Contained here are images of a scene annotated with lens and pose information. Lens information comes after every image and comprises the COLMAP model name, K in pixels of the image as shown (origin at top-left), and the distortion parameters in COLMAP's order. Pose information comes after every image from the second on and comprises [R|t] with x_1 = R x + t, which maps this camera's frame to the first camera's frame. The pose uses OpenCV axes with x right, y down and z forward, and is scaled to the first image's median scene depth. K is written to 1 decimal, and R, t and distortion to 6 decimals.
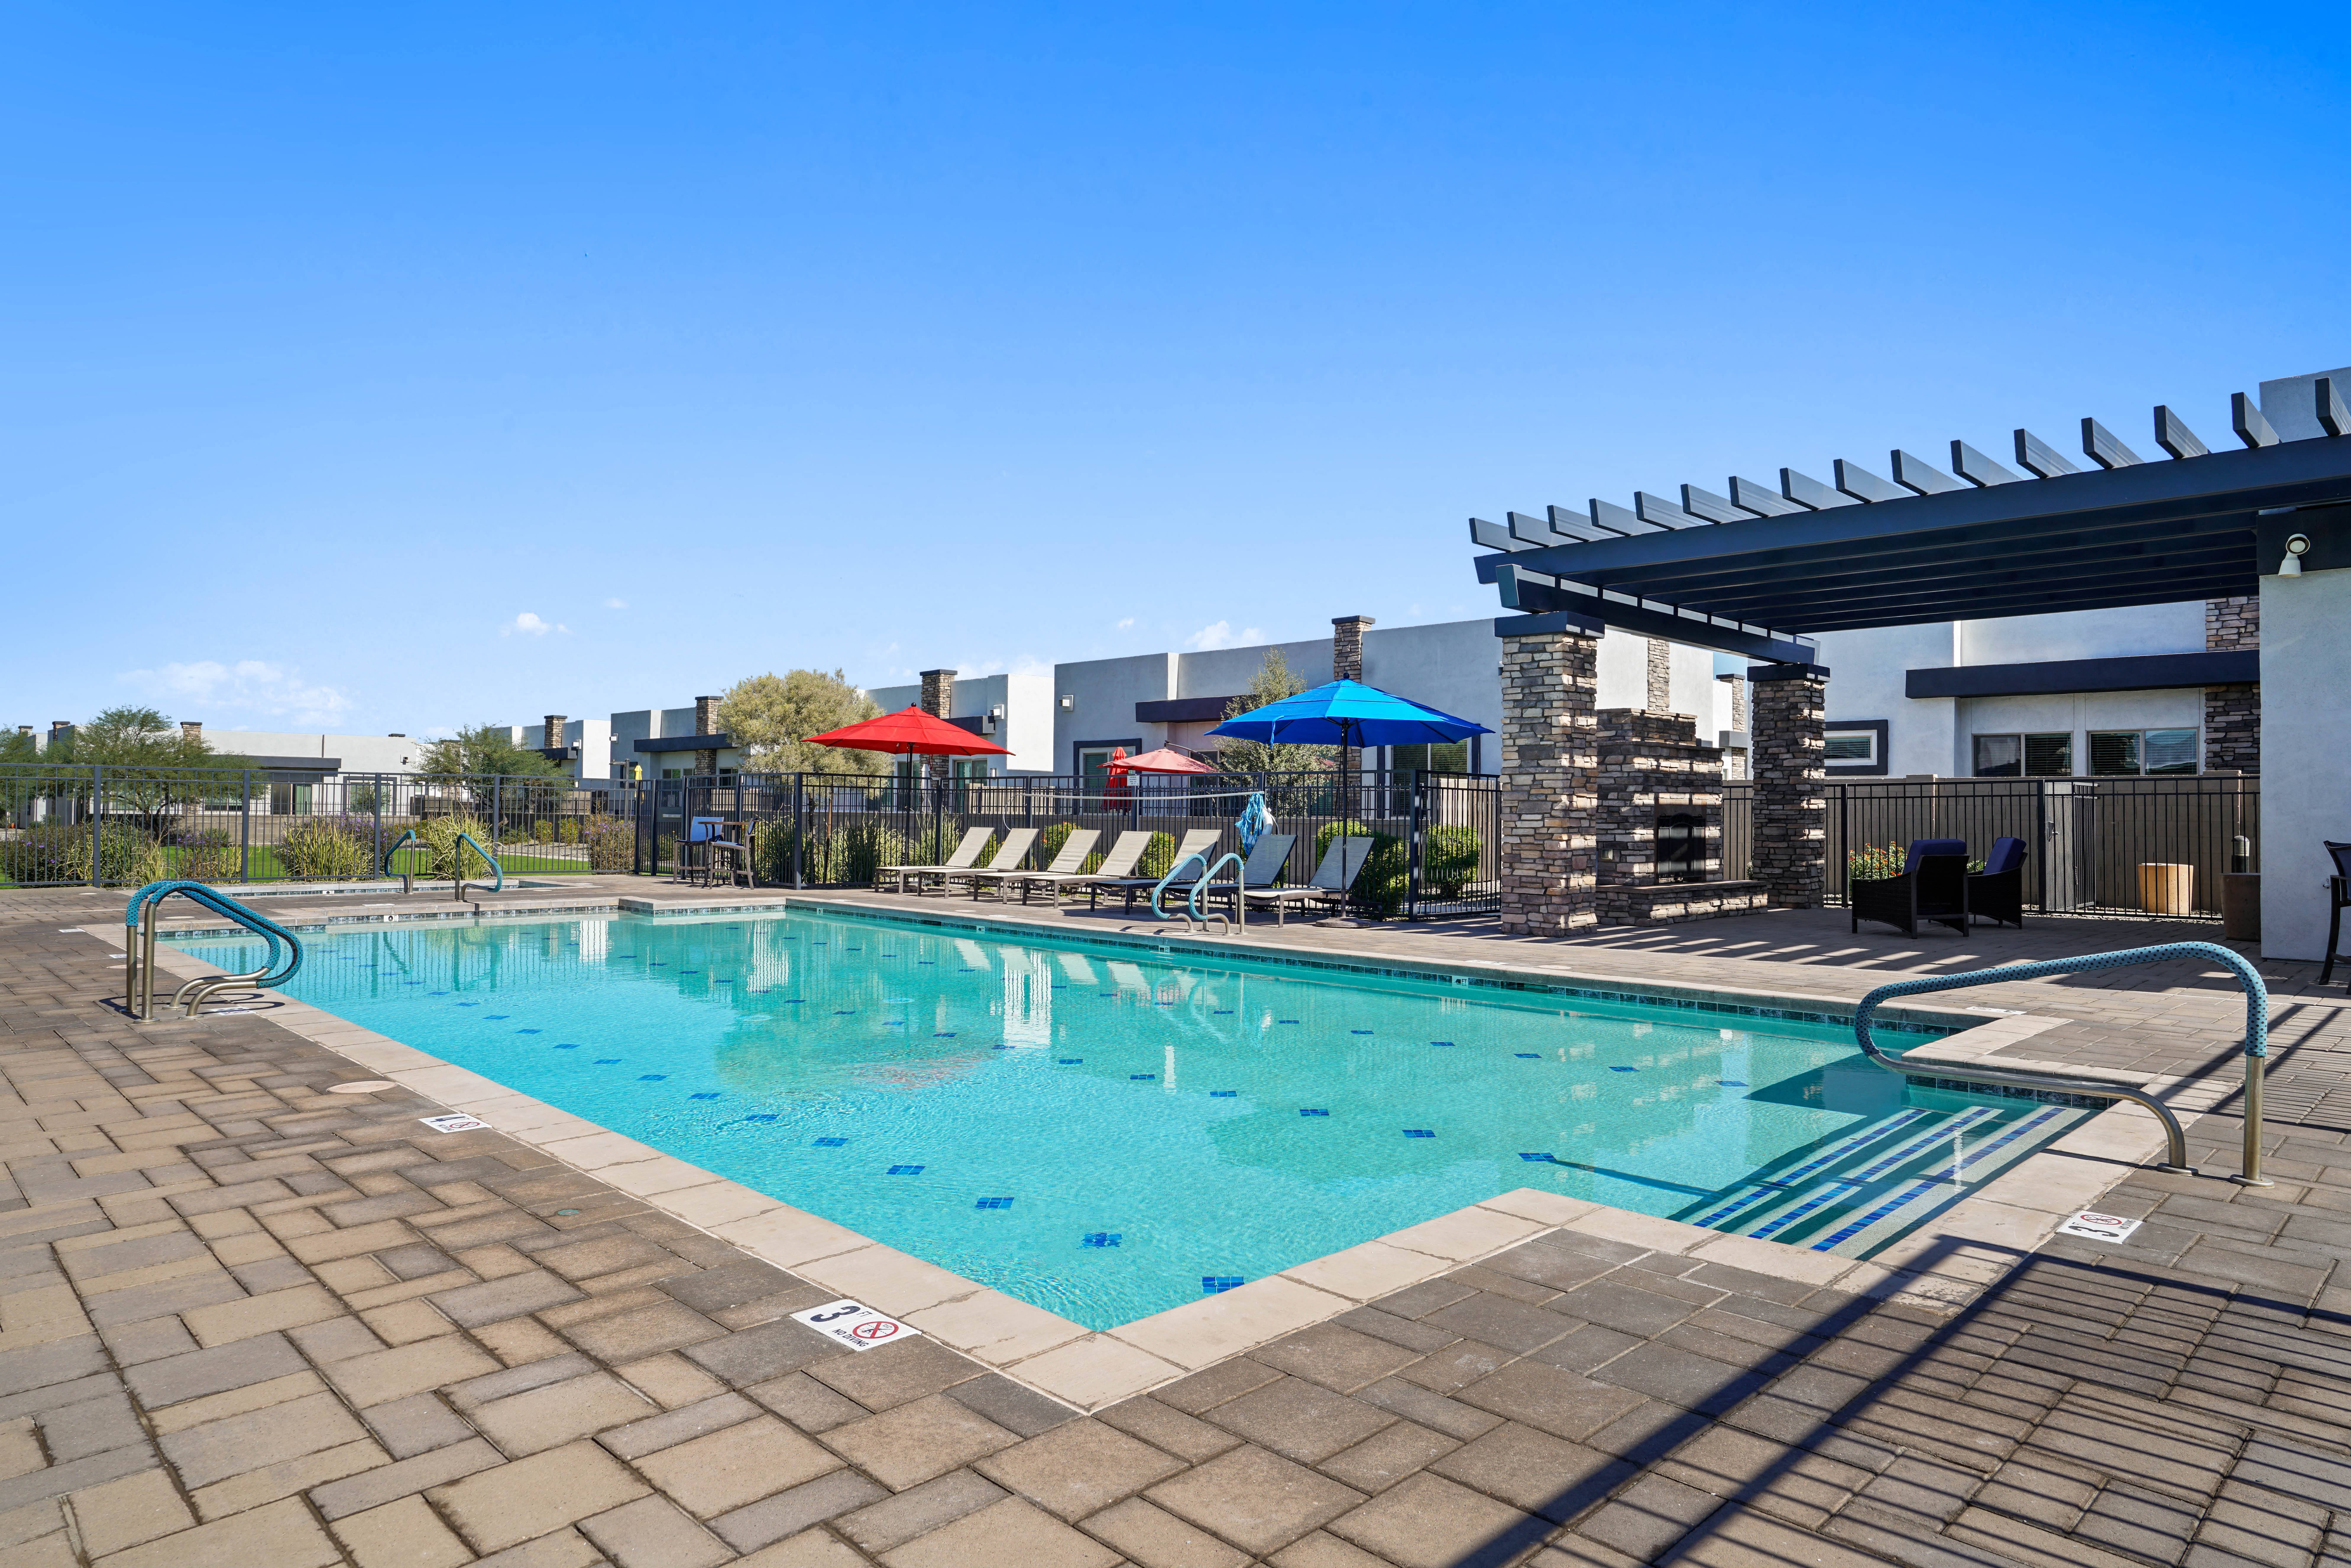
lens RADIAL K [[1370.0, 0, 1199.4], [0, 1370.0, 787.0], [0, 0, 1]] dist [-0.018308, 0.004299]
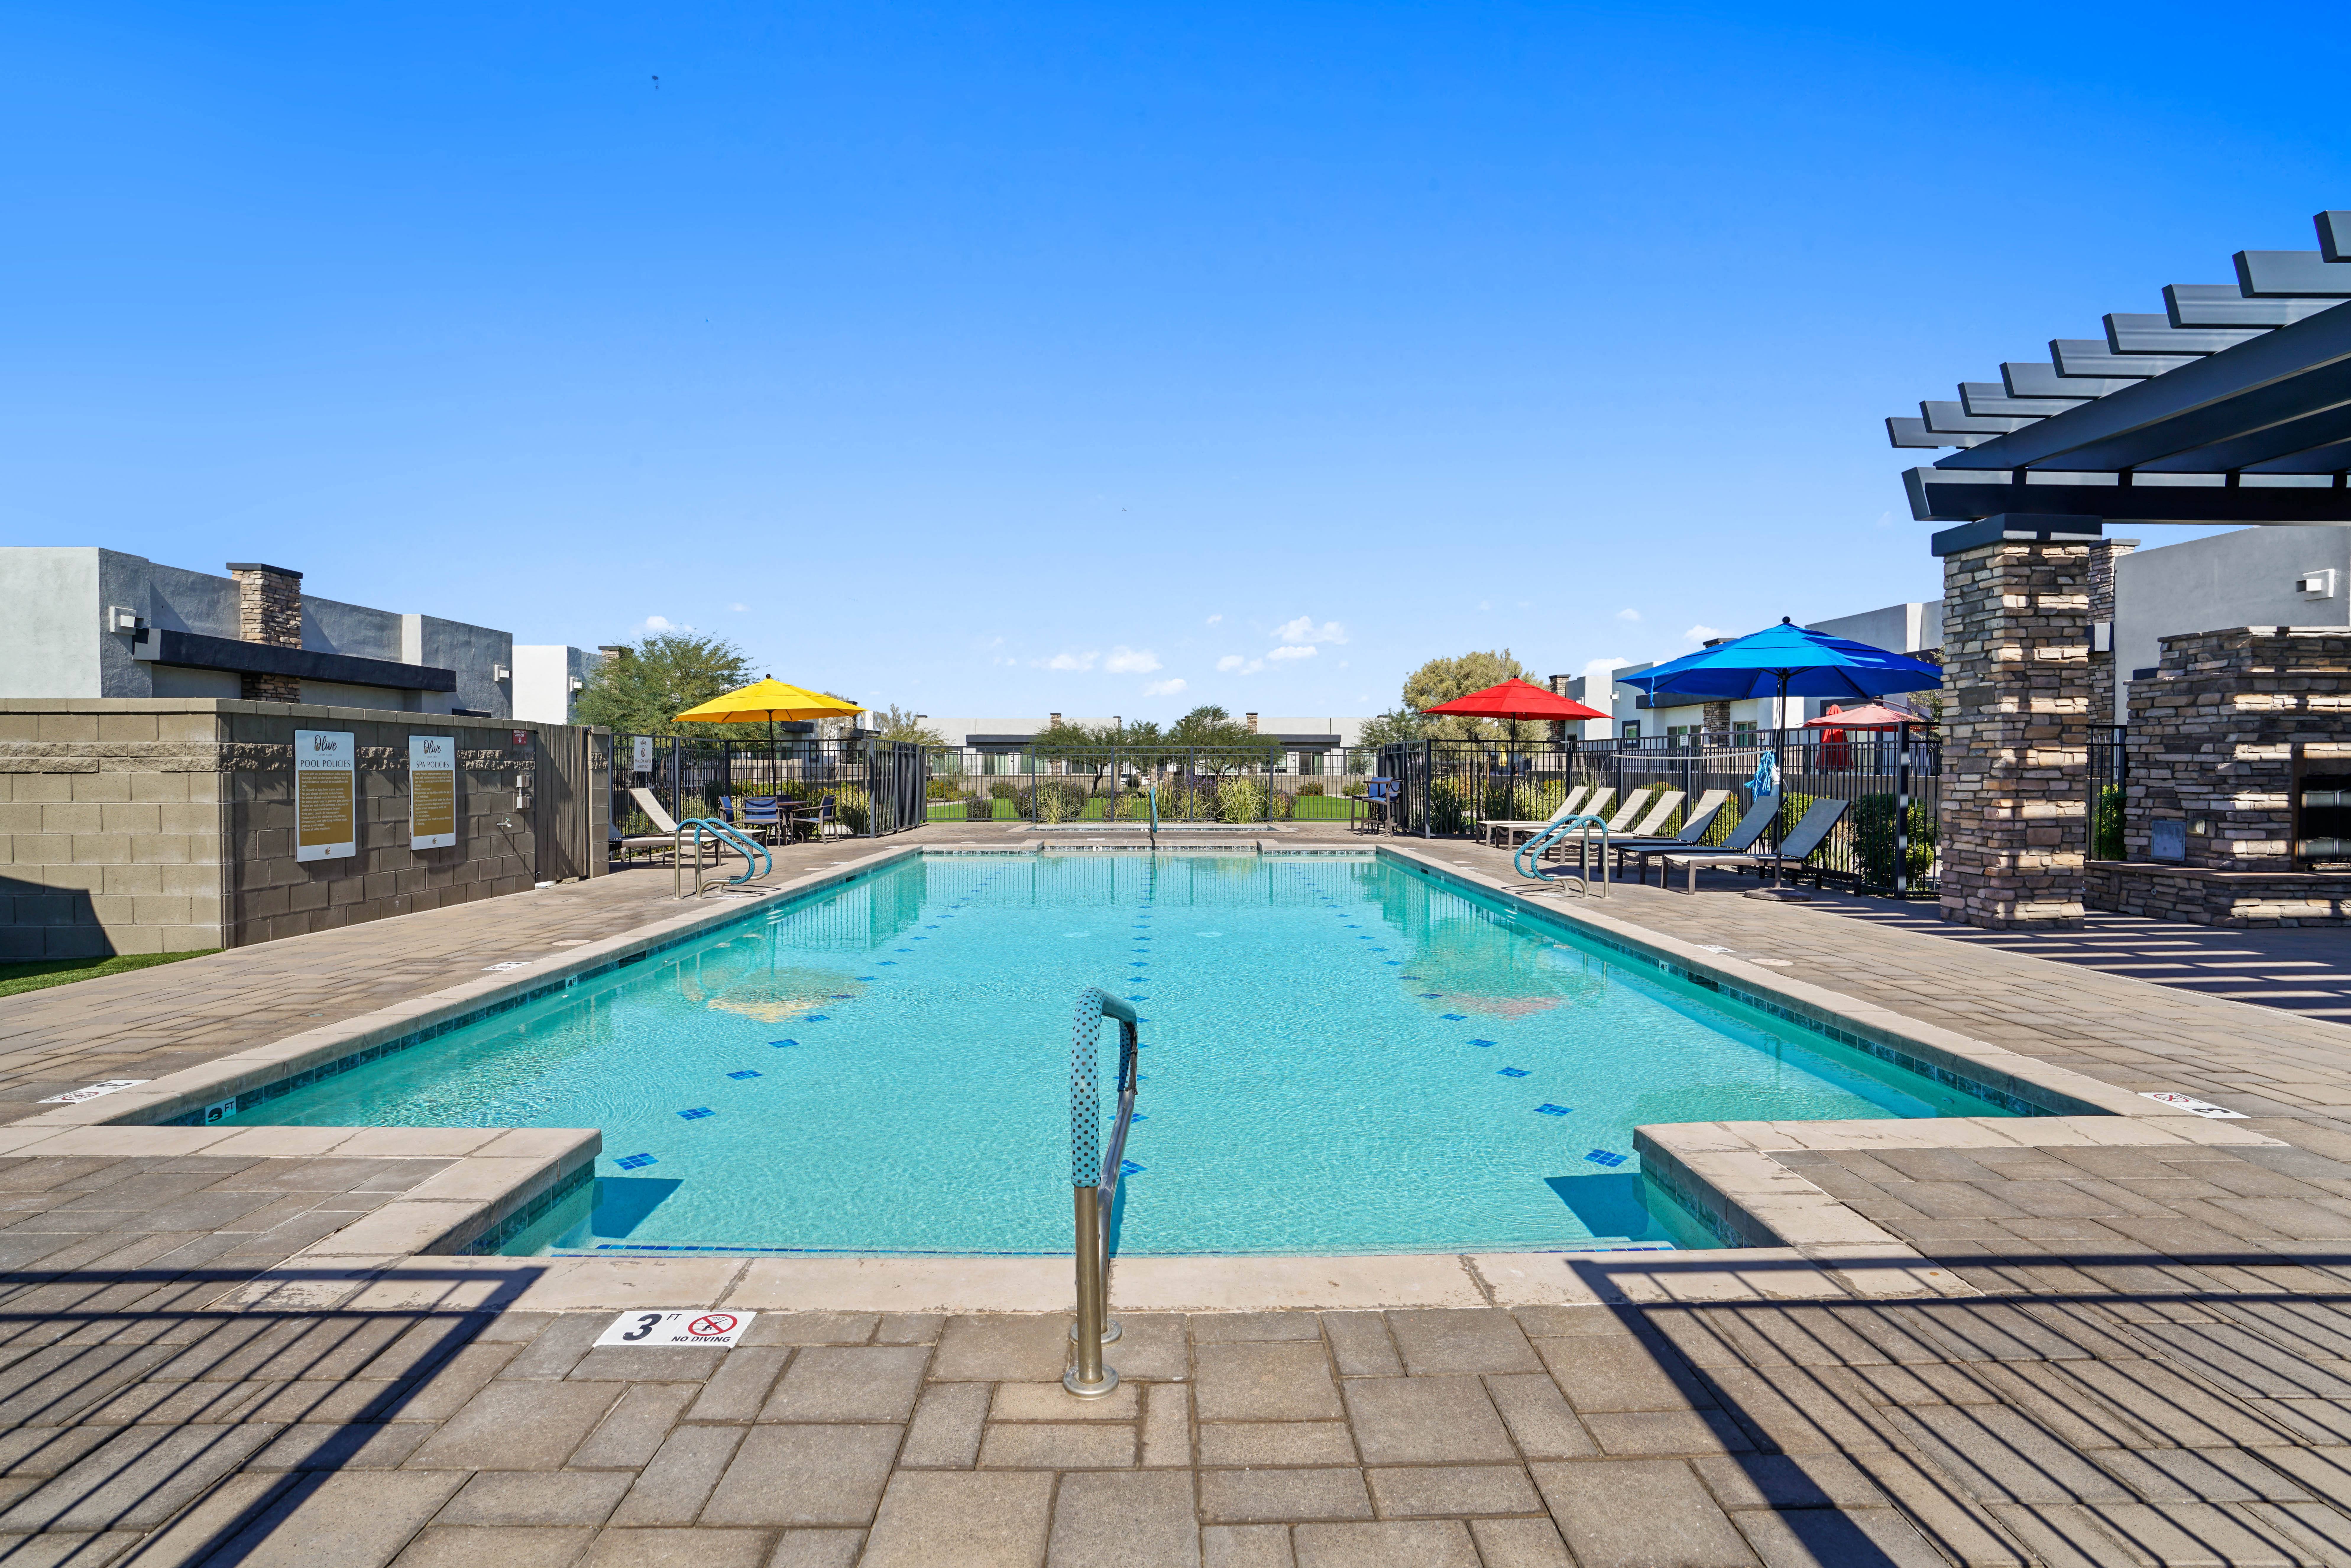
lens RADIAL K [[1144.9, 0, 1195.4], [0, 1144.9, 778.7], [0, 0, 1]] dist [-0.022444, 0.003840]
pose [[0.731388, -0.000595, -0.681961, 0.333851], [0.017143, 0.999700, 0.017514, 0.002964], [0.681746, -0.024501, 0.731179, 0.189190]]
